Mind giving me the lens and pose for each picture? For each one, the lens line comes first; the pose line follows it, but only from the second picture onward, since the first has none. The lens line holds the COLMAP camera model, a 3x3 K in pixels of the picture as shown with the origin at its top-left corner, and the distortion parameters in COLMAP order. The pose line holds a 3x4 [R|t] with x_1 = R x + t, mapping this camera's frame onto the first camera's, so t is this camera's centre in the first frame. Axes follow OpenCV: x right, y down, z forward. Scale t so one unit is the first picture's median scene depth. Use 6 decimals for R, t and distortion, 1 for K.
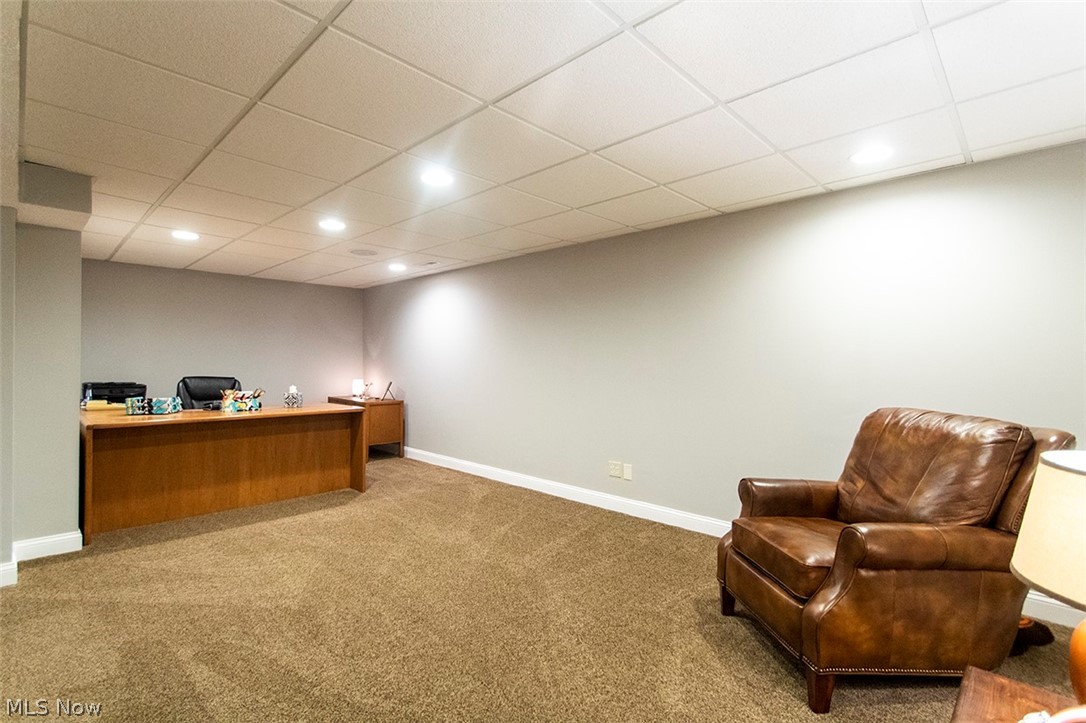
lens RADIAL K [[508.4, 0, 543.0], [0, 508.4, 361.5], [0, 0, 1]] dist [0.000606, 0.000034]
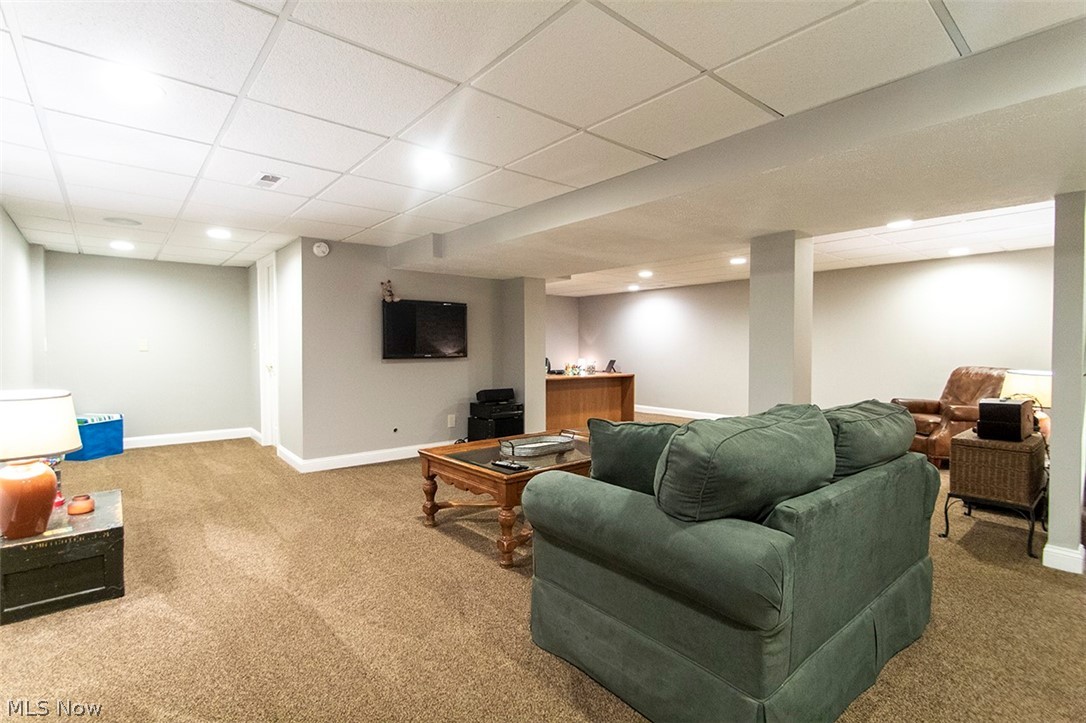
lens RADIAL K [[508.4, 0, 543.0], [0, 508.4, 361.5], [0, 0, 1]] dist [0.000606, 0.000034]
pose [[0.994952, -0.000994, -0.100345, -0.994591], [0.004041, 0.999537, 0.030165, -0.006209], [0.100269, -0.030418, 0.994495, -1.492172]]
